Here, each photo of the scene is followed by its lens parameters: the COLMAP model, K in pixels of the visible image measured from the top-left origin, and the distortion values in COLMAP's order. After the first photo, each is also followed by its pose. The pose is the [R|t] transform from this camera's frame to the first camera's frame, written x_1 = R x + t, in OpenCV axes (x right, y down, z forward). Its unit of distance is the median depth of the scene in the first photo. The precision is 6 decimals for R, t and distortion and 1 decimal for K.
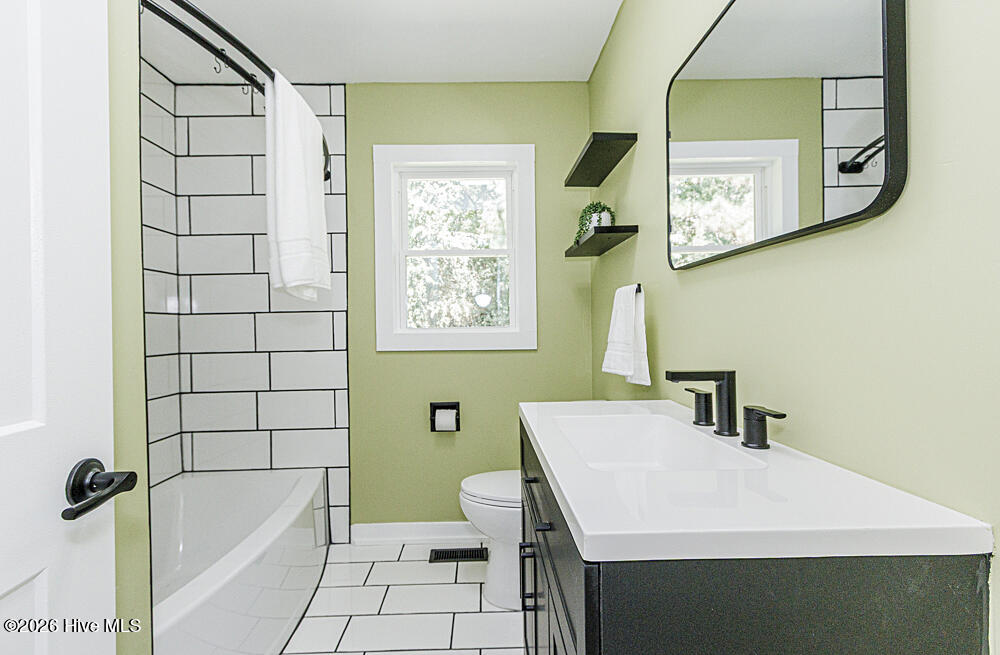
lens RADIAL K [[465.8, 0, 486.6], [0, 465.8, 326.3], [0, 0, 1]] dist [0.003873, -0.000478]
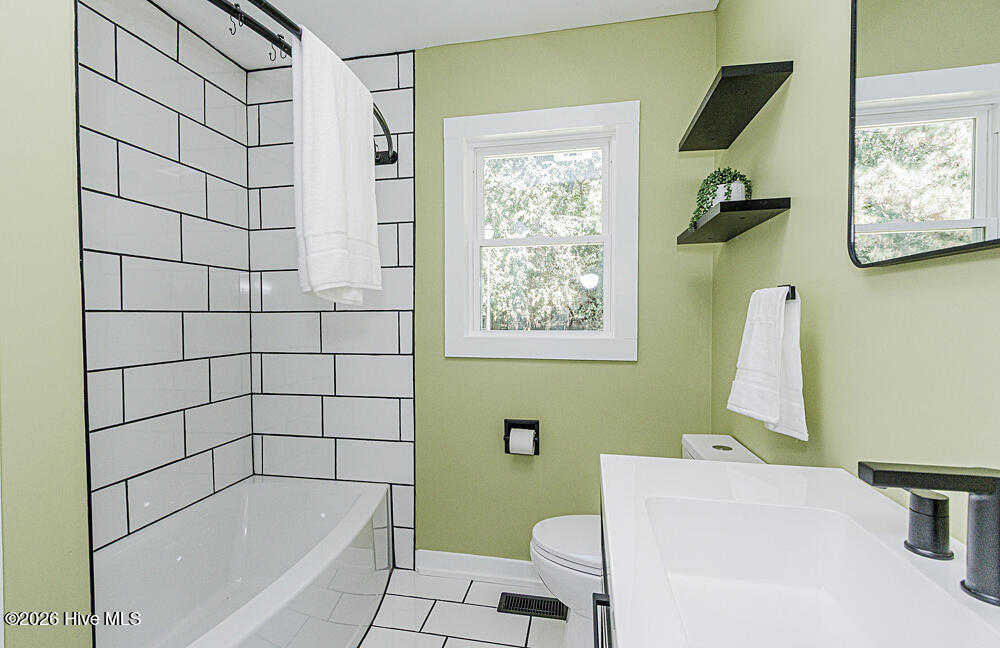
lens RADIAL K [[471.3, 0, 484.7], [0, 471.3, 325.9], [0, 0, 1]] dist [0.004292, 0.000364]
pose [[0.974136, 0.017275, -0.225299, 0.034674], [-0.010709, 0.999483, 0.030330, -0.032487], [0.225707, -0.027132, 0.973817, 0.158621]]
